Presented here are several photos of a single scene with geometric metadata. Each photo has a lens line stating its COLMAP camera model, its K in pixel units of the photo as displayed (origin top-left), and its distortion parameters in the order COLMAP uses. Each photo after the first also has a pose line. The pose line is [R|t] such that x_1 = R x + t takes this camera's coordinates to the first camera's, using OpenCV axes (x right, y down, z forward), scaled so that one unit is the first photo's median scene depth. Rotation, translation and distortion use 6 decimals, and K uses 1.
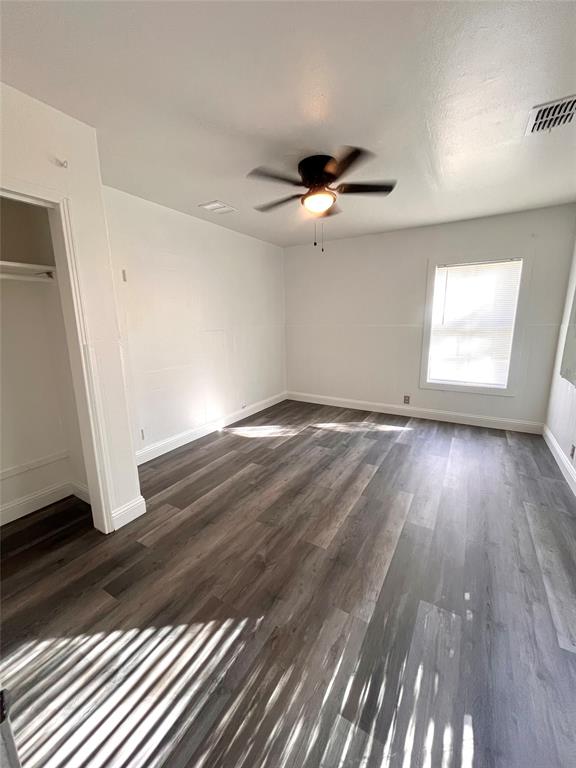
lens RADIAL K [[308.6, 0, 287.8], [0, 308.6, 381.6], [0, 0, 1]] dist [0.000238, 0.000030]
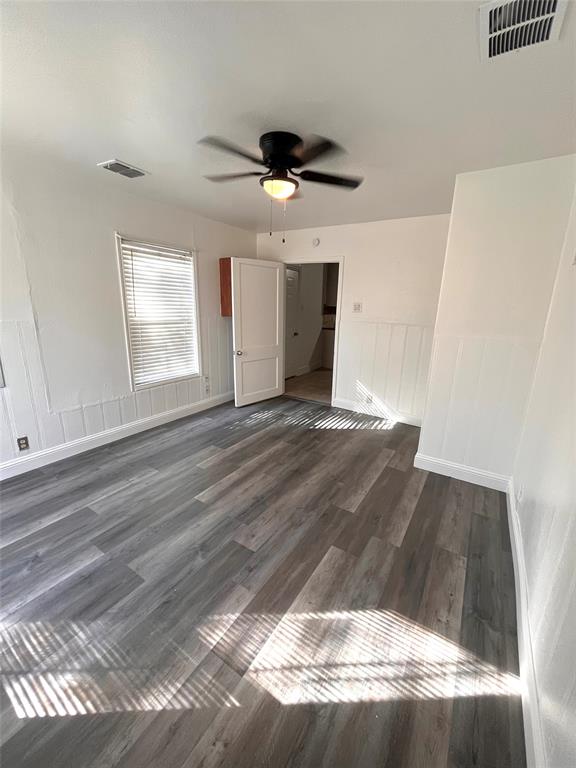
lens RADIAL K [[308.6, 0, 286.3], [0, 308.6, 382.2], [0, 0, 1]] dist [0.000238, 0.000030]
pose [[-0.999249, -0.021362, 0.032340, 0.031938], [-0.005188, 0.900609, 0.434599, -0.365188], [-0.038410, 0.434105, -0.900043, 1.634474]]
